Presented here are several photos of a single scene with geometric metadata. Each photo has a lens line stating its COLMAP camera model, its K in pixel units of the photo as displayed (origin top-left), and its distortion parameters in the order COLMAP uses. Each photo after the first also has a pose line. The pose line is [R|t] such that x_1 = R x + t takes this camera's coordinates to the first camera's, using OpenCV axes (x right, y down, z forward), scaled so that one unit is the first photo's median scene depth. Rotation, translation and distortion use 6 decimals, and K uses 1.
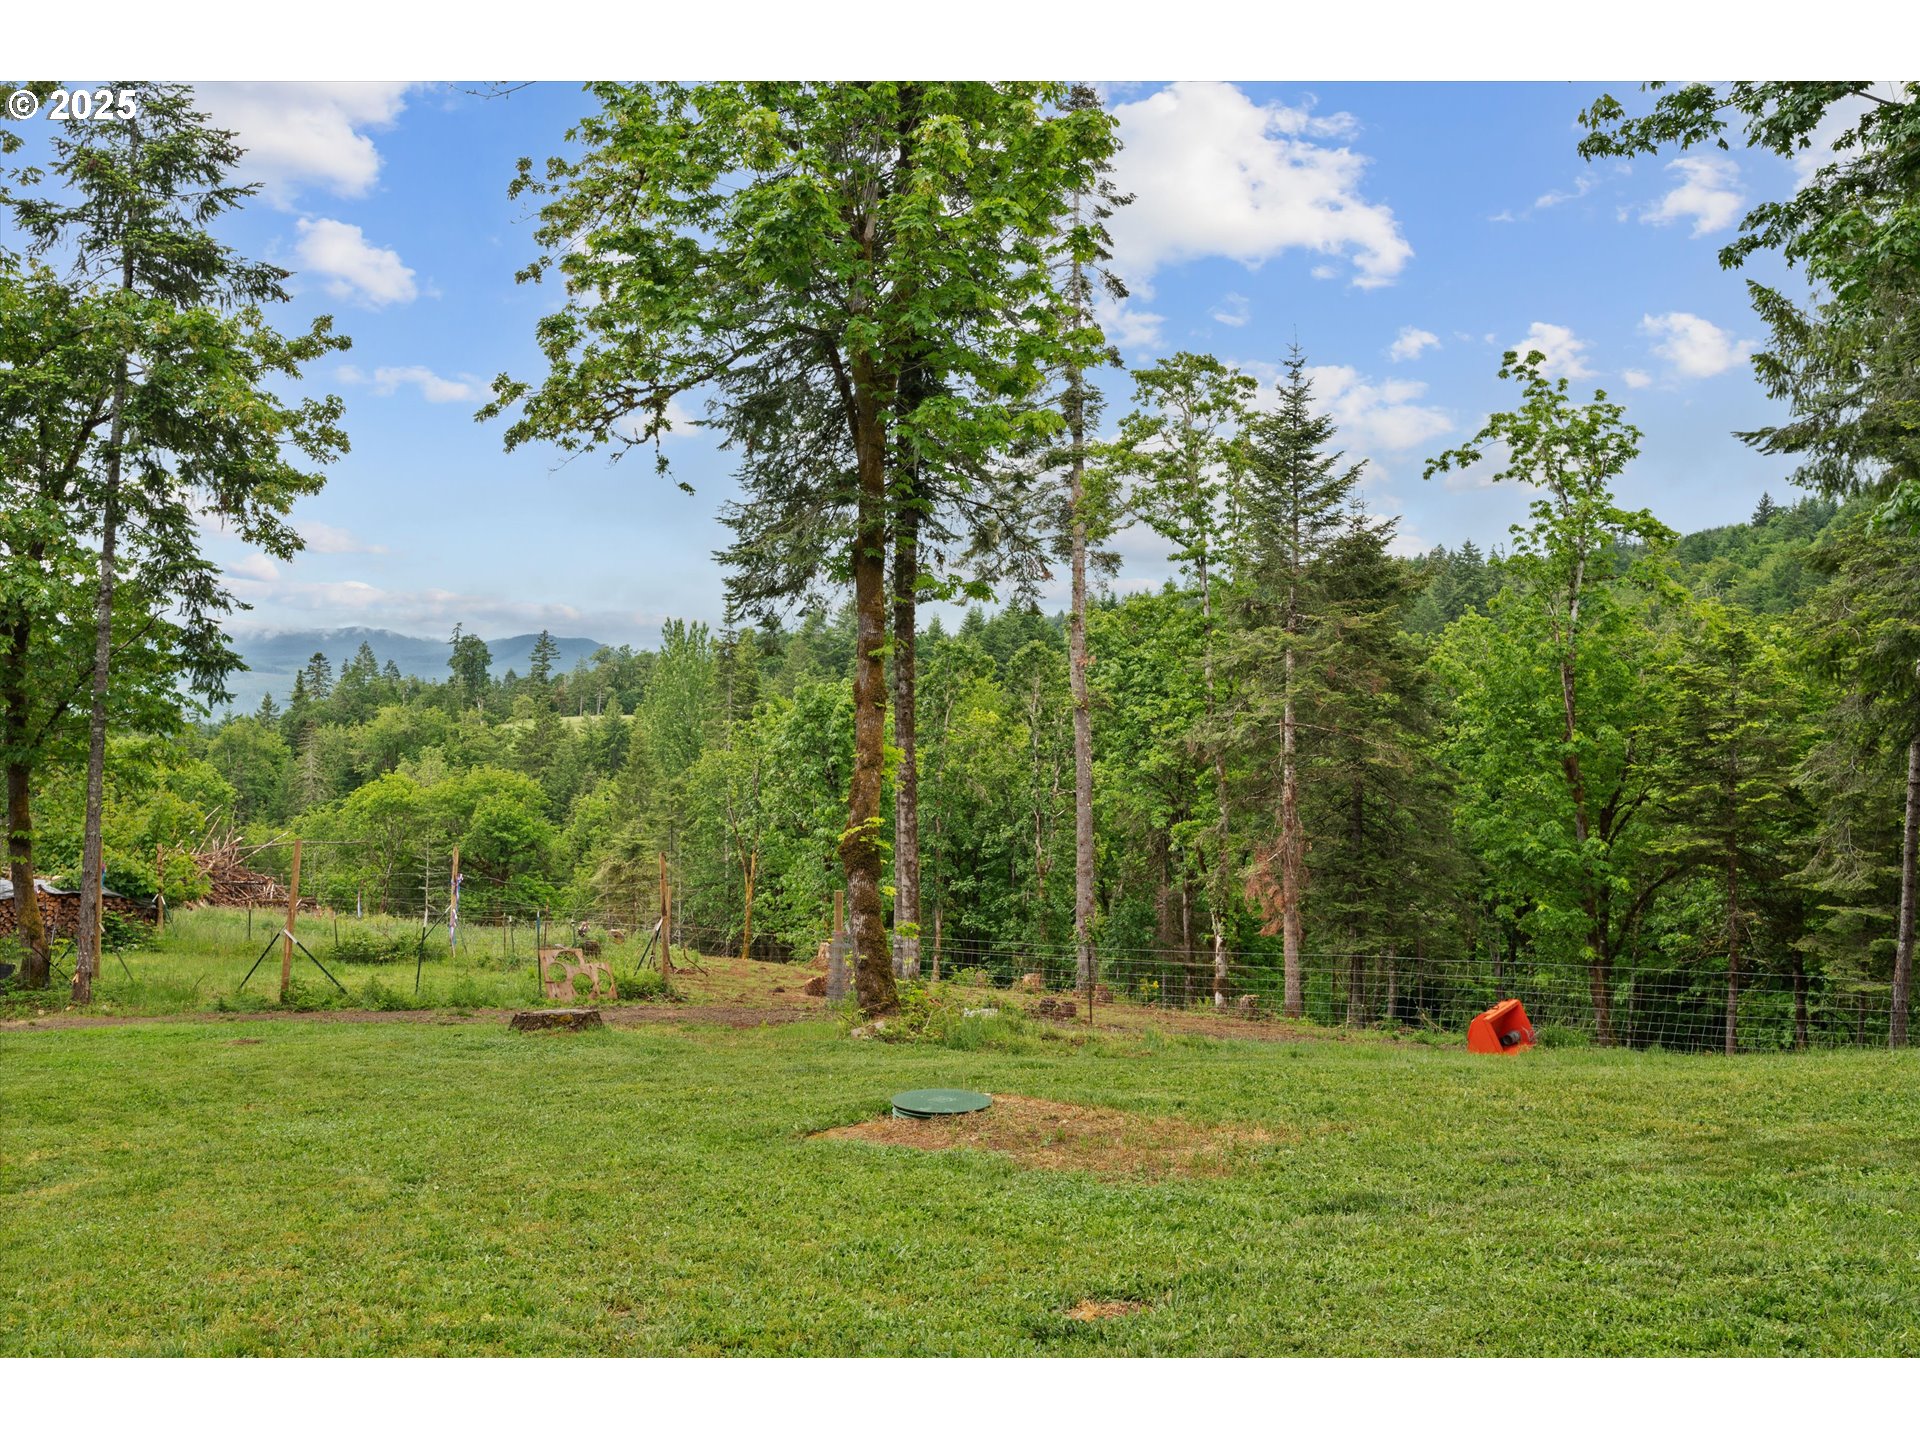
lens RADIAL K [[1675.7, 0, 965.1], [0, 1675.7, 713.7], [0, 0, 1]] dist [-0.013668, 0.016941]
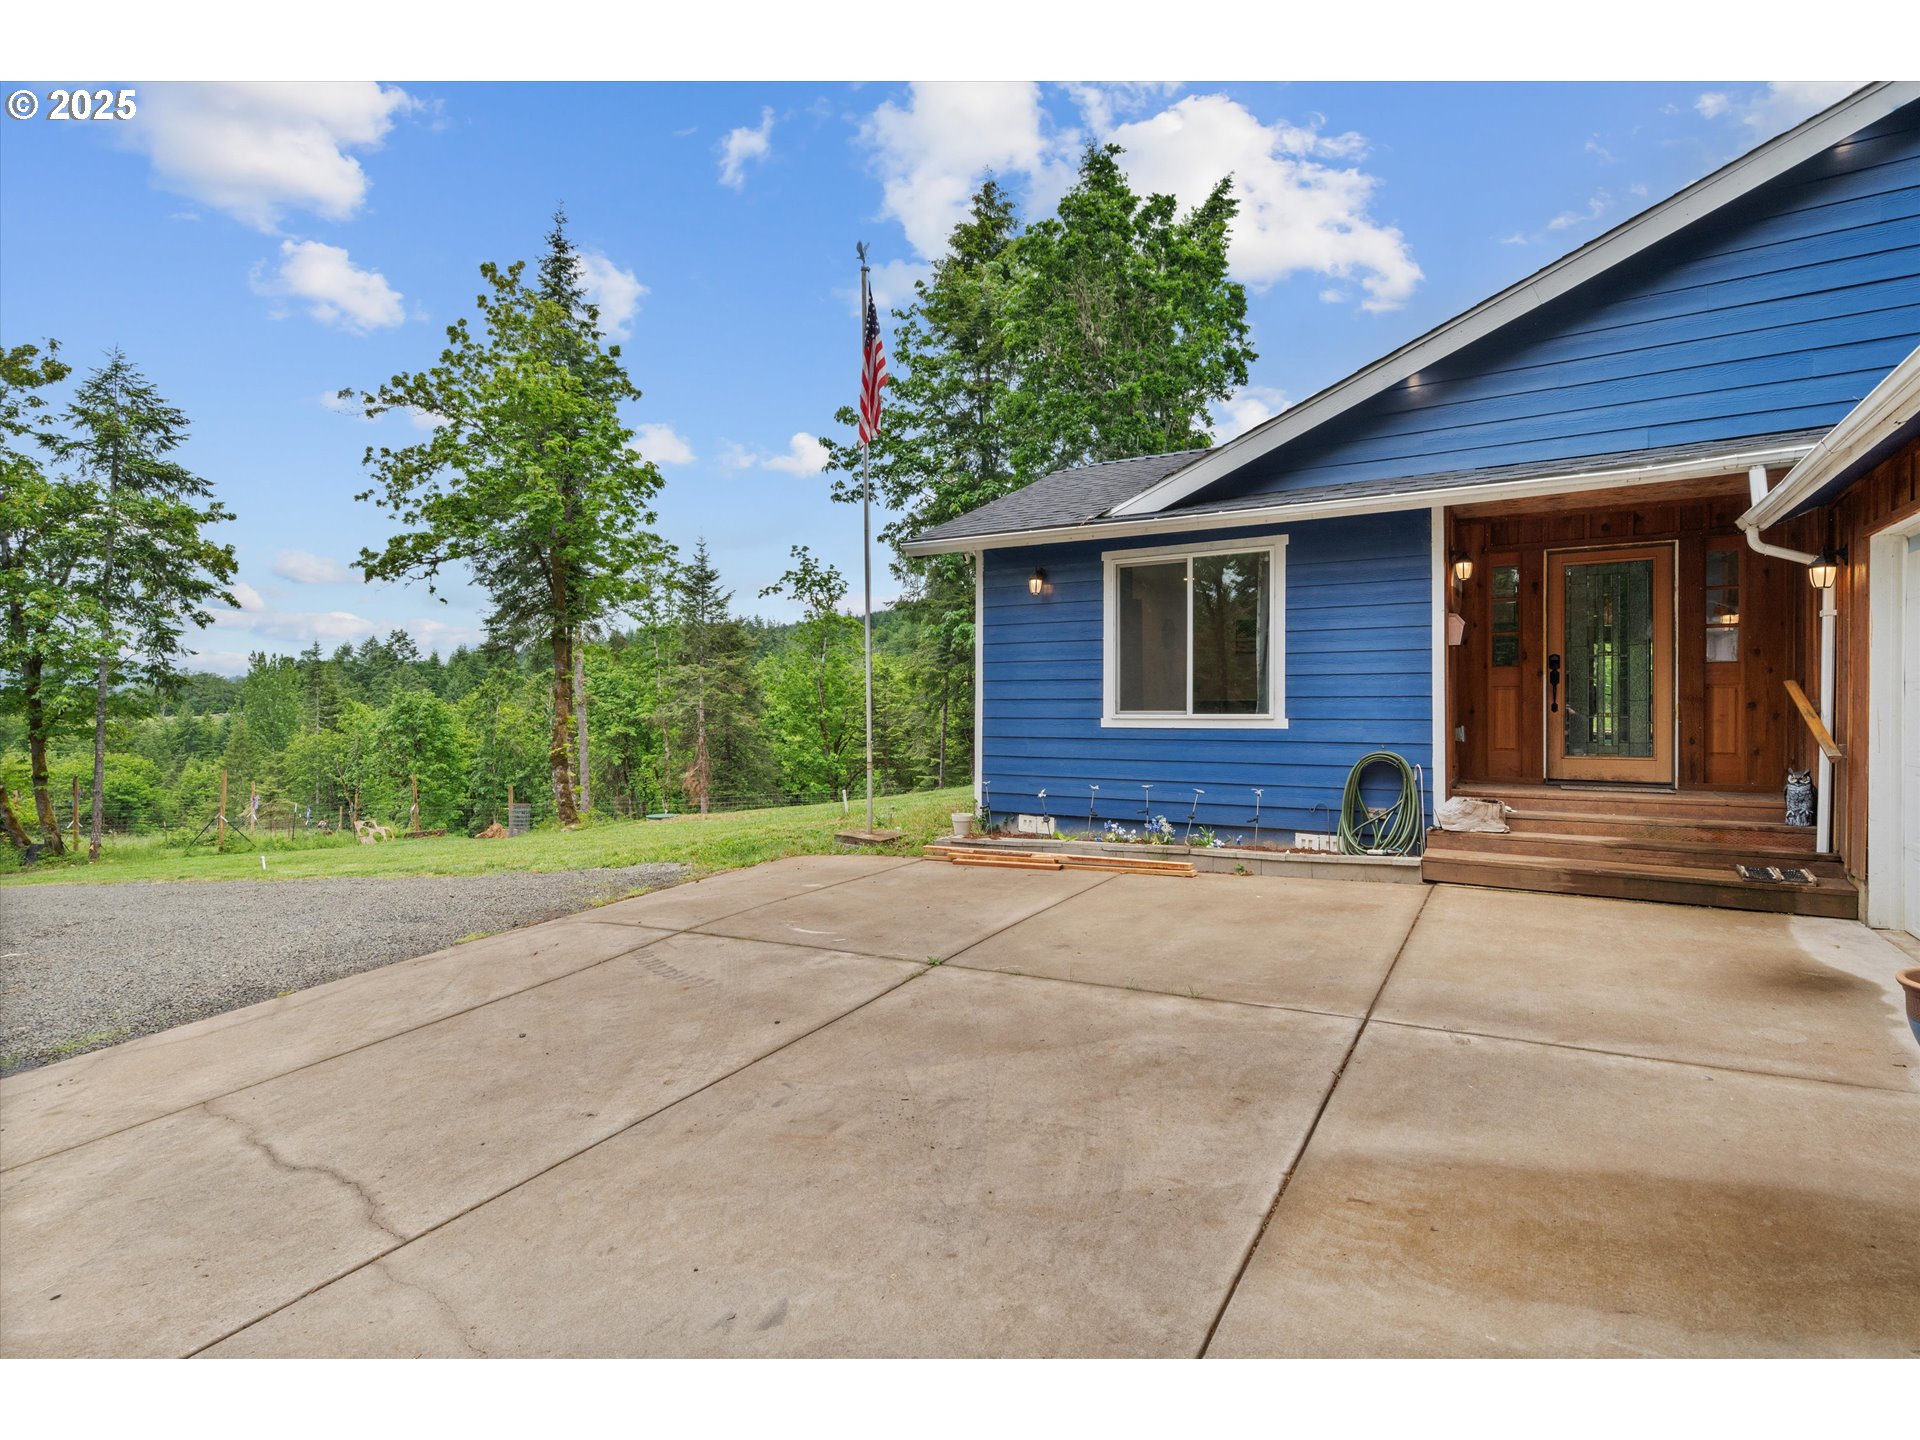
lens RADIAL K [[1675.7, 0, 959.9], [0, 1675.7, 721.2], [0, 0, 1]] dist [-0.013668, 0.016941]
pose [[0.892701, -0.012368, 0.450480, -0.500328], [0.014097, 0.999901, -0.000484, 0.029247], [-0.450429, 0.006782, 0.892786, -1.130592]]
